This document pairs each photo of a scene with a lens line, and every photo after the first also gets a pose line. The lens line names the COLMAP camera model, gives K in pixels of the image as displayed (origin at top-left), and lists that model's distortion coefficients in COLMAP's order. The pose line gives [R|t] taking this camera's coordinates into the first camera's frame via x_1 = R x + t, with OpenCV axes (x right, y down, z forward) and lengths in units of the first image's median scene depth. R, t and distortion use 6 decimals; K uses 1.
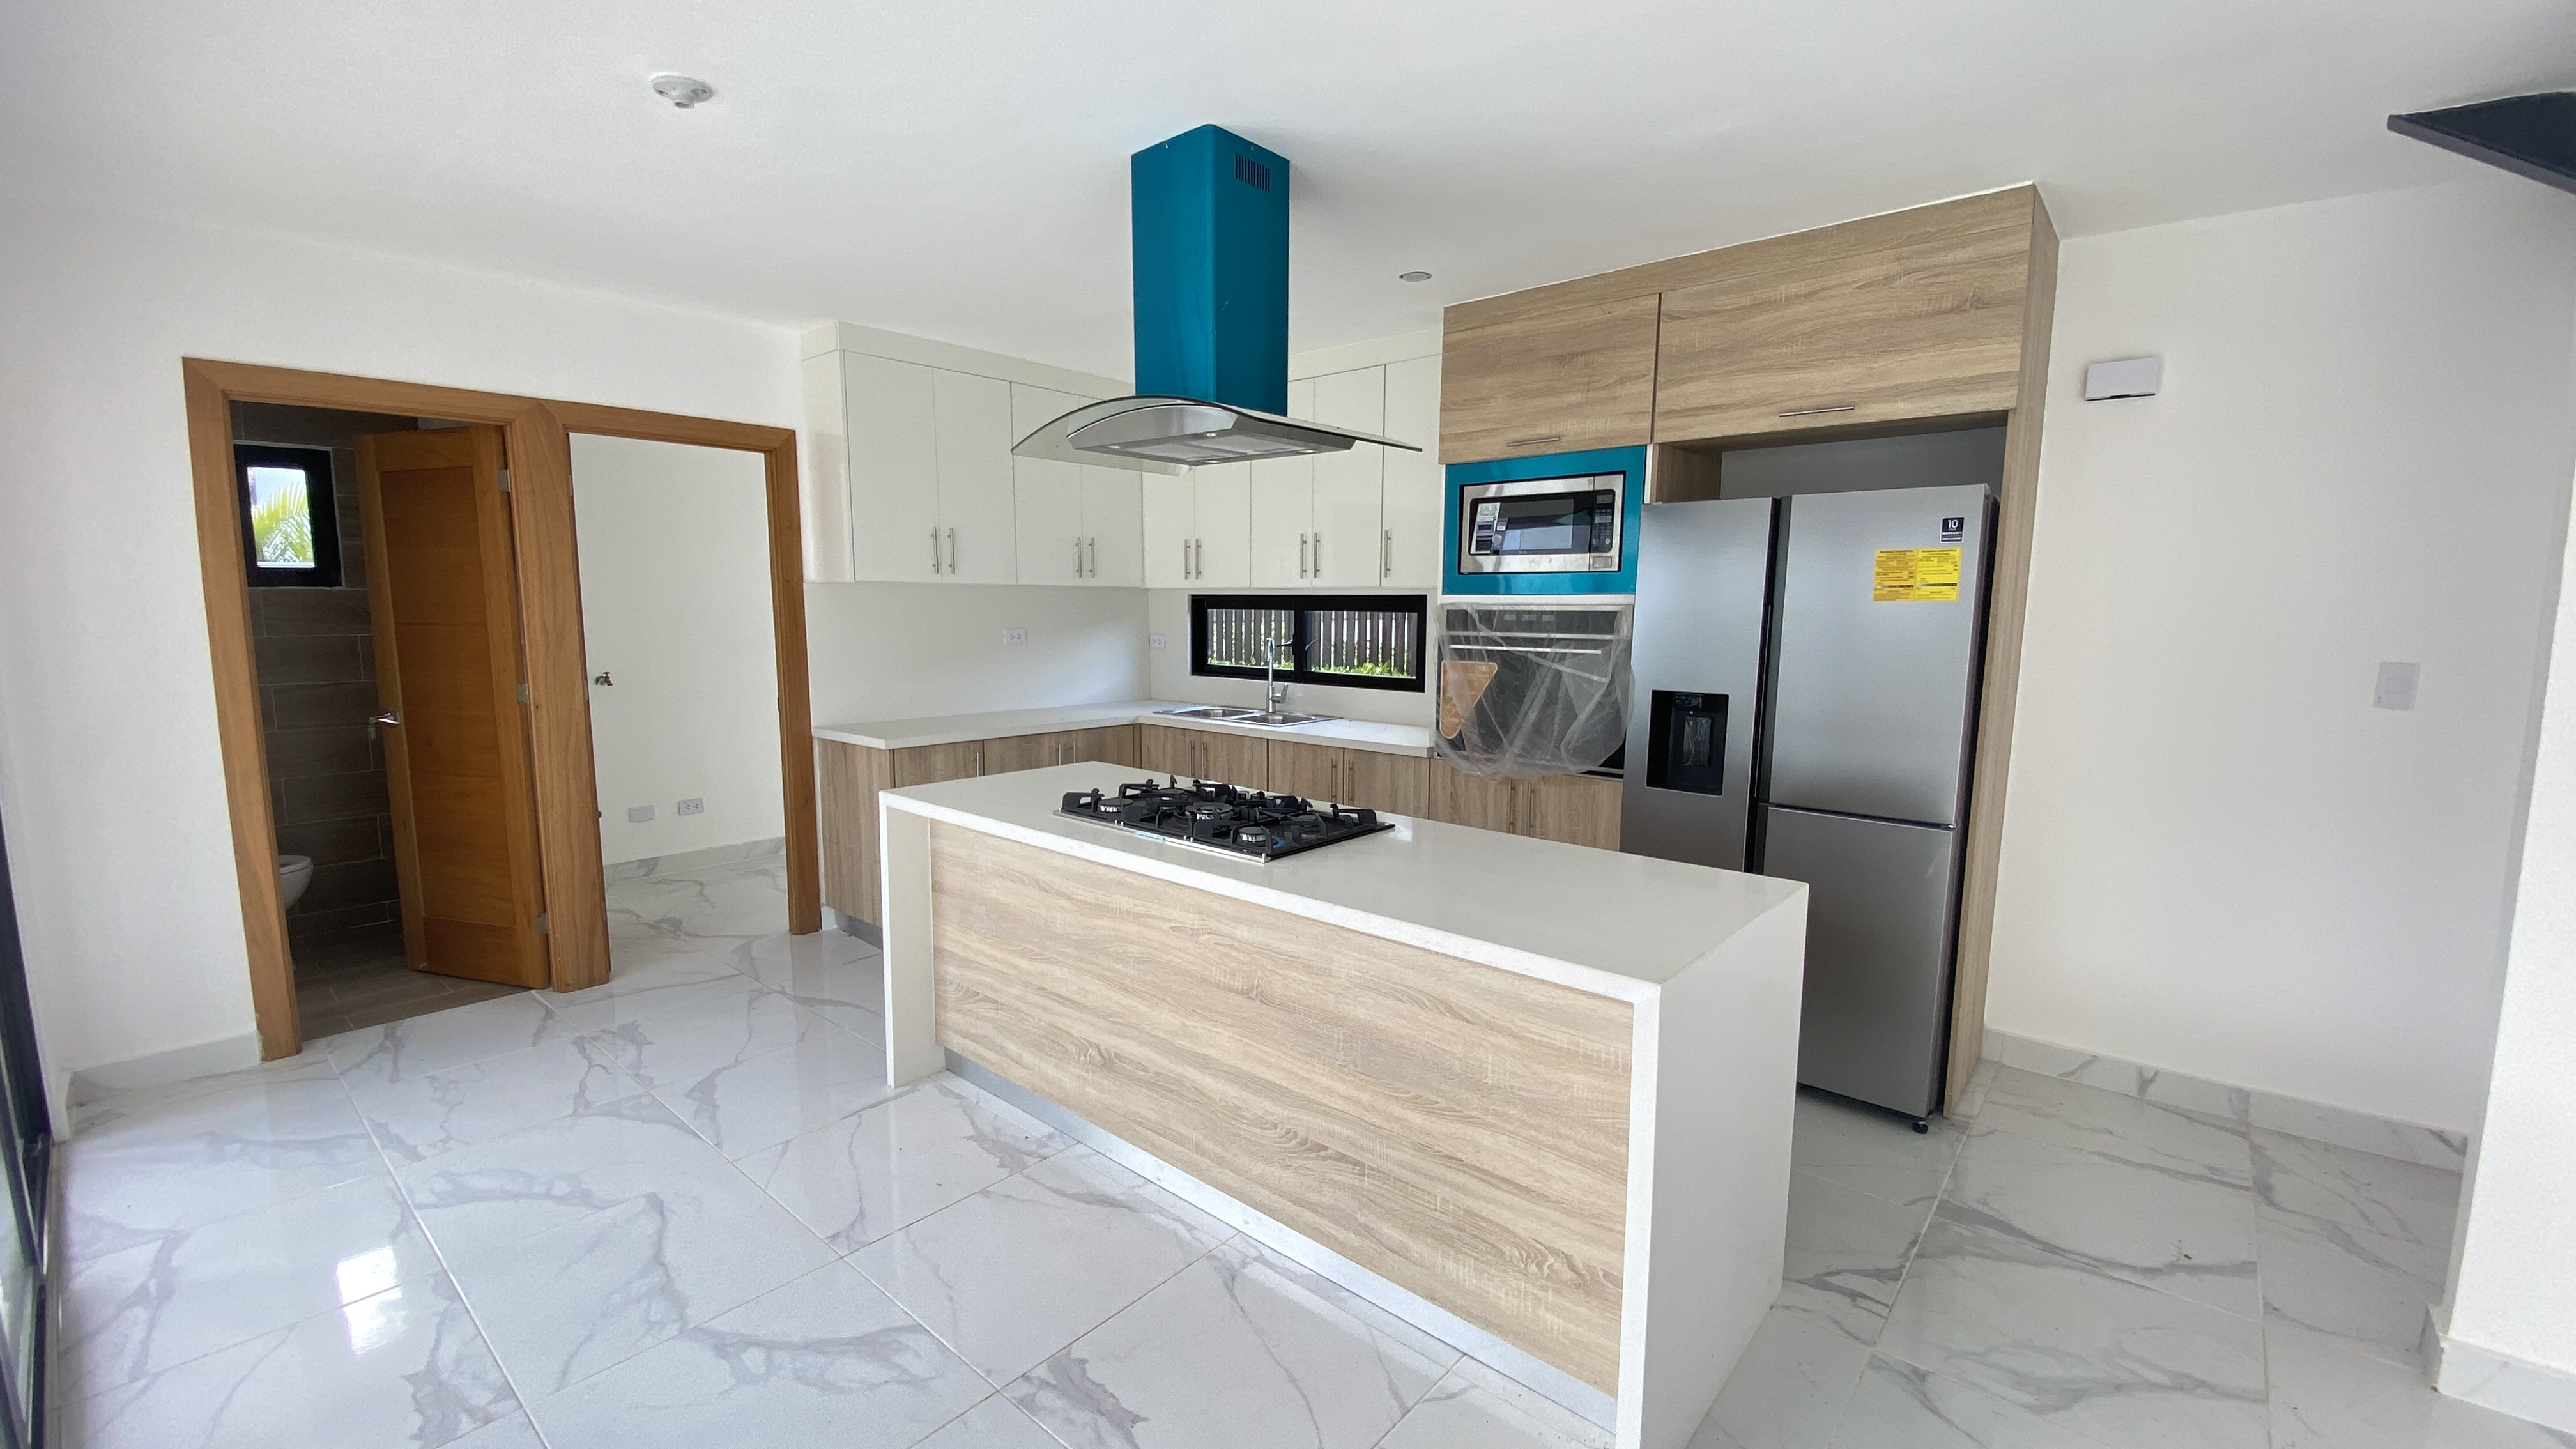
lens RADIAL K [[1034.3, 0, 1285.1], [0, 1034.3, 728.1], [0, 0, 1]] dist [0.028291, -0.023315]
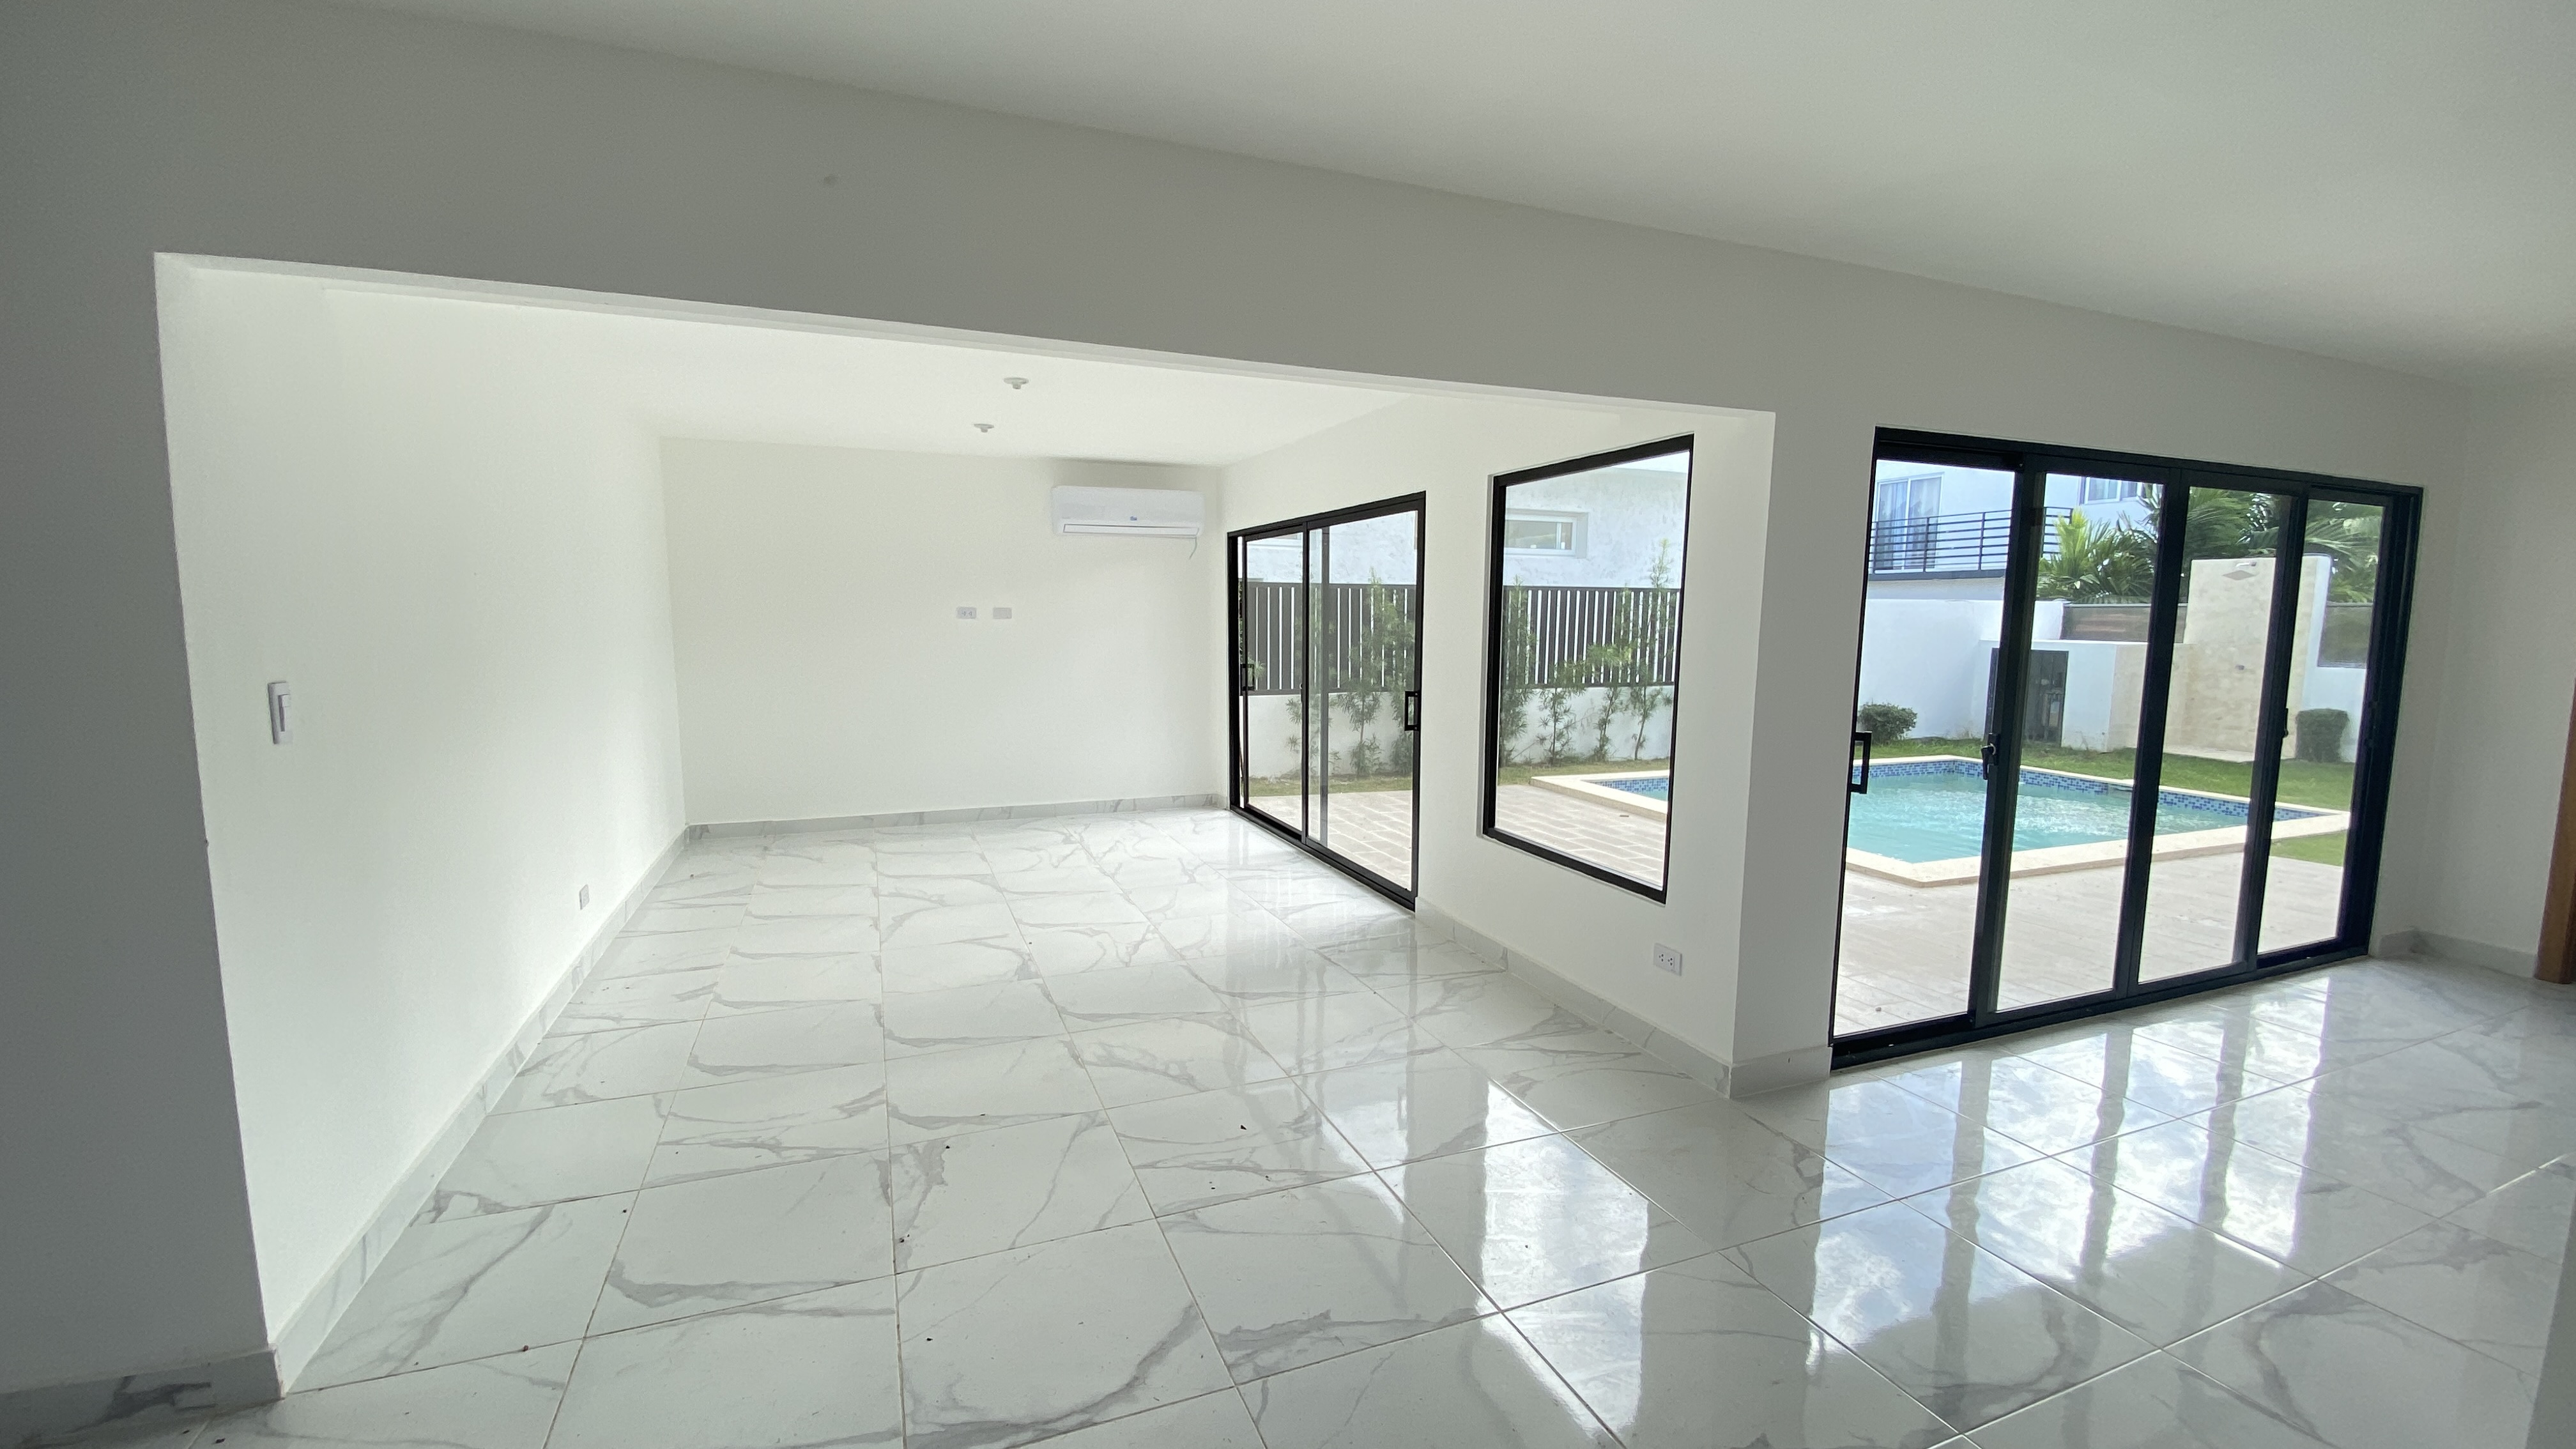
lens RADIAL K [[1034.3, 0, 1285.1], [0, 1034.3, 728.1], [0, 0, 1]] dist [0.028291, -0.023315]
pose [[-0.455637, 0.088709, -0.885734, 0.977212], [-0.117954, 0.980231, 0.158851, -0.018375], [0.882316, 0.176854, -0.436167, 0.088917]]
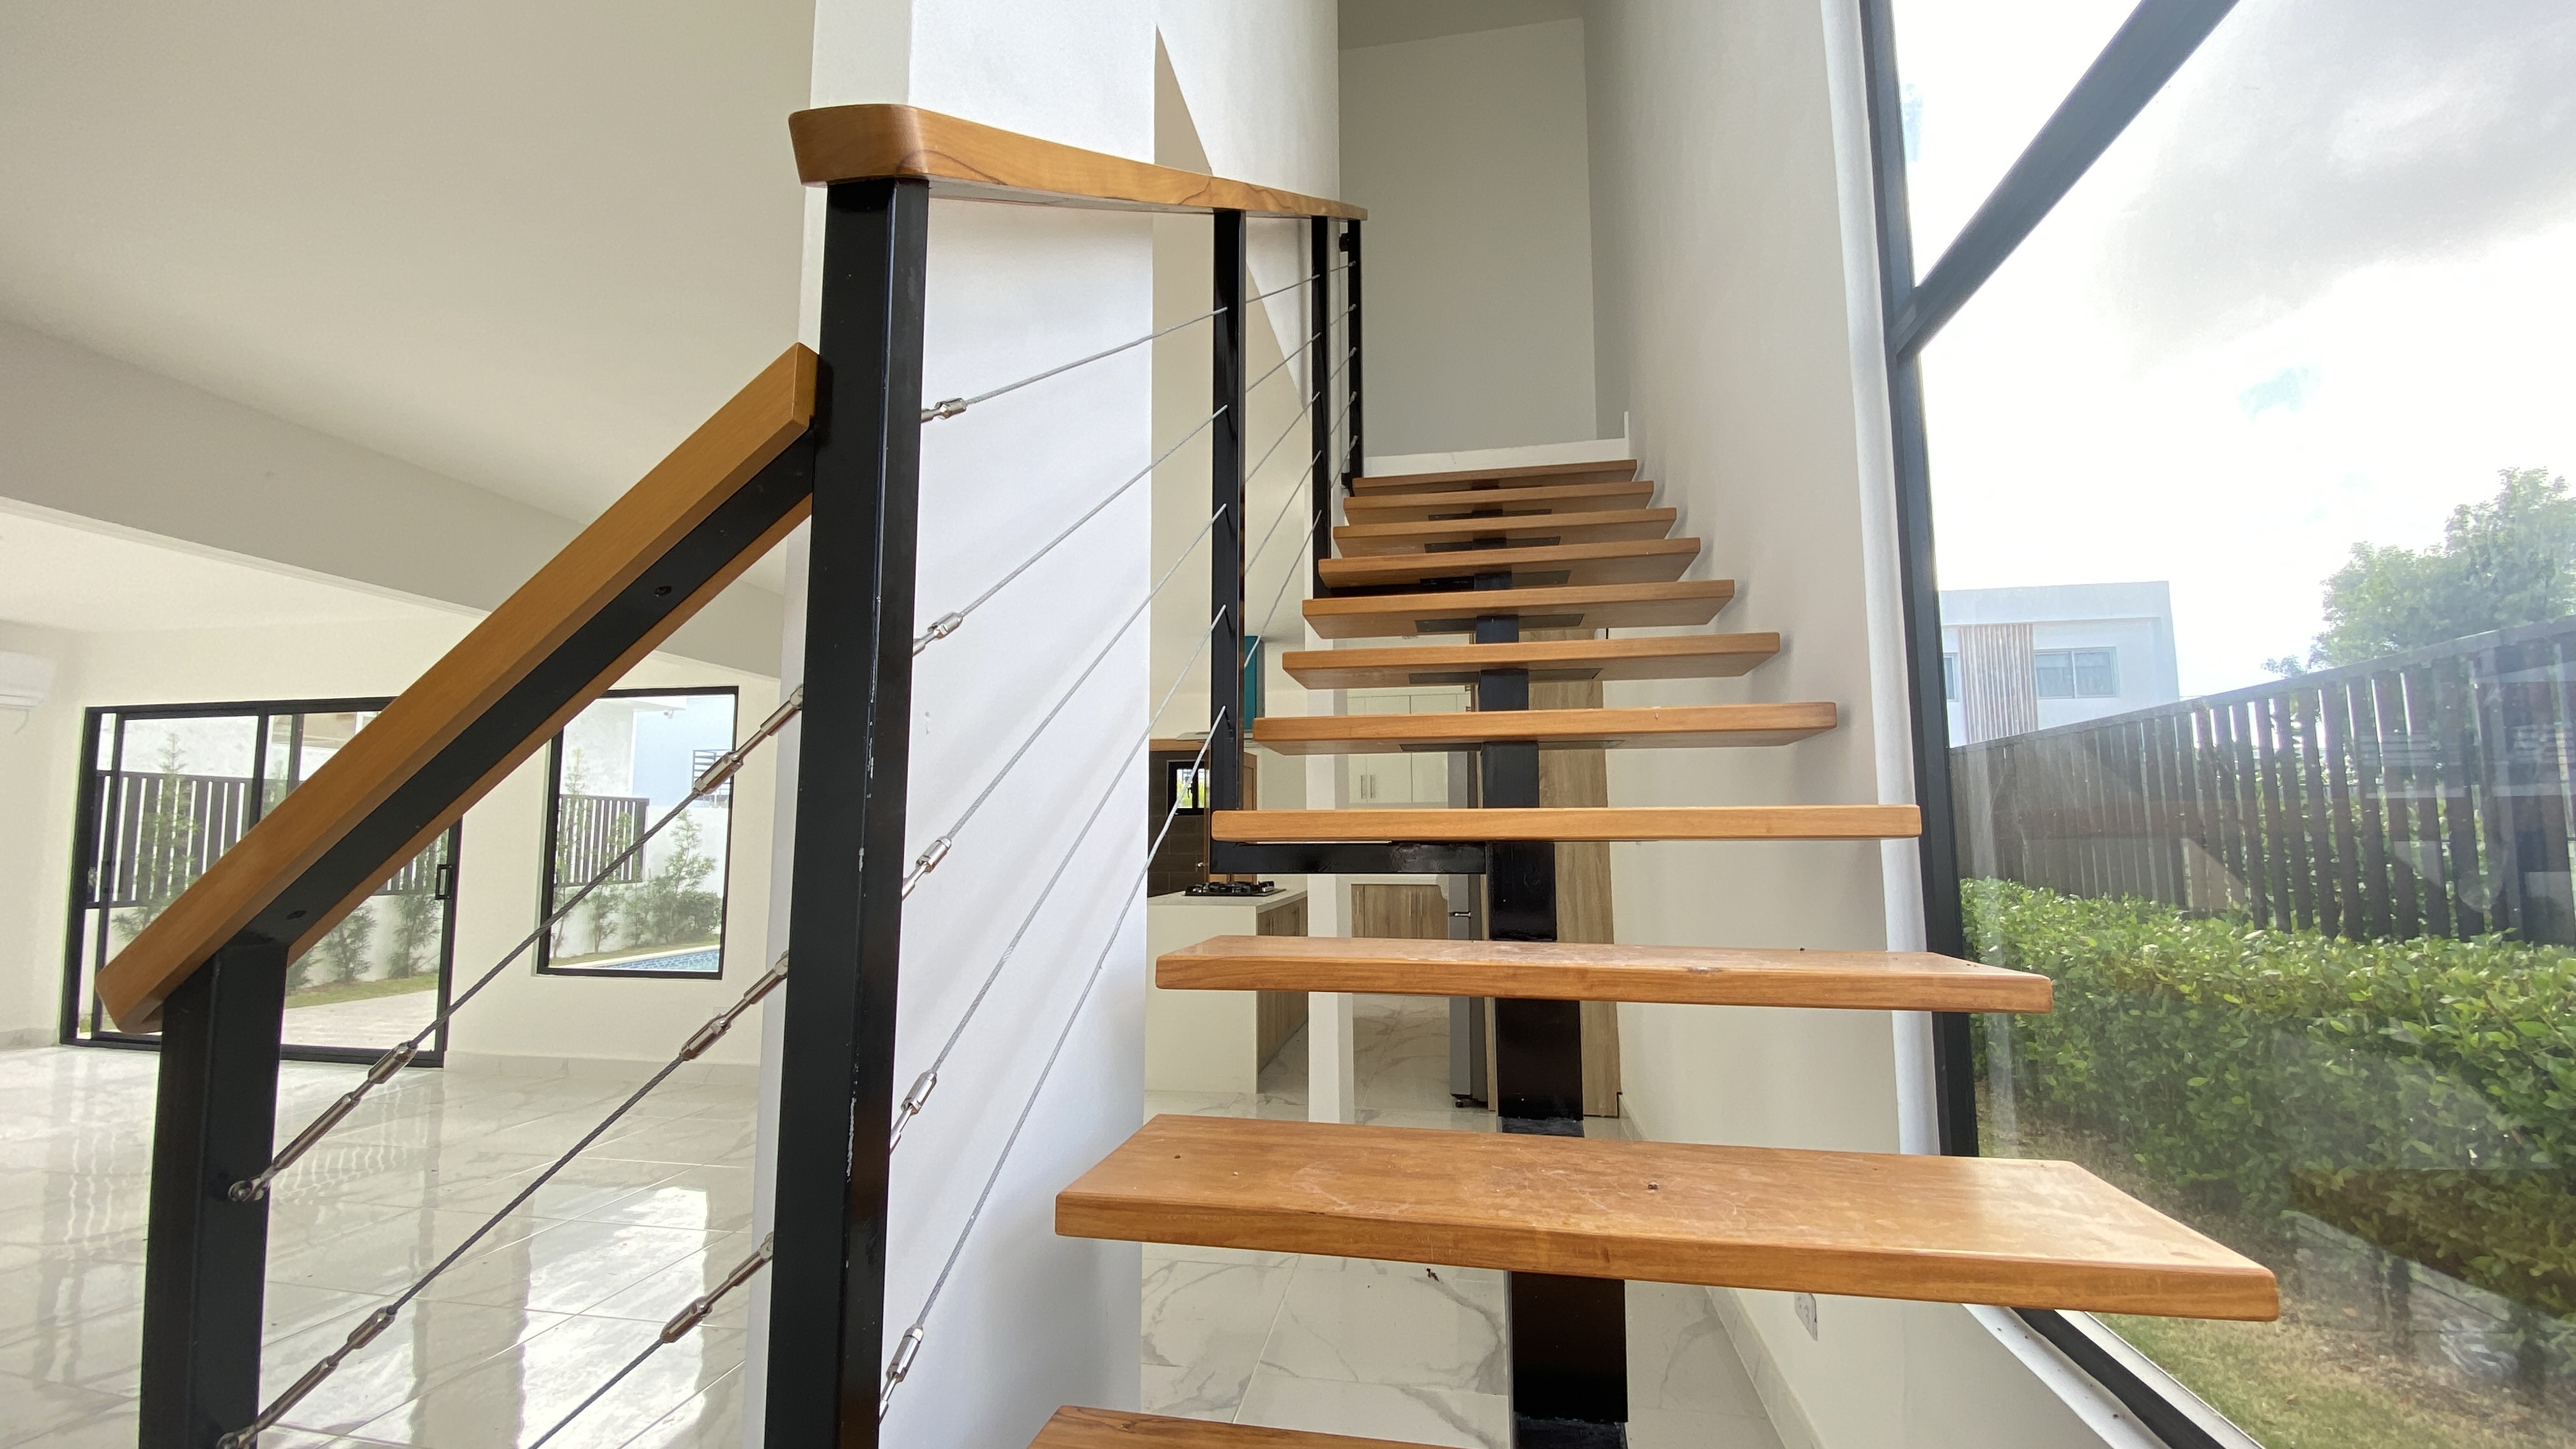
lens RADIAL K [[1050.7, 0, 1291.2], [0, 1050.7, 730.5], [0, 0, 1]] dist [-0.001762, -0.011964]
pose [[0.518949, -0.098204, -0.849146, 1.856869], [-0.094539, 0.980691, -0.171194, 0.104550], [0.849561, 0.169118, 0.499644, -0.148120]]
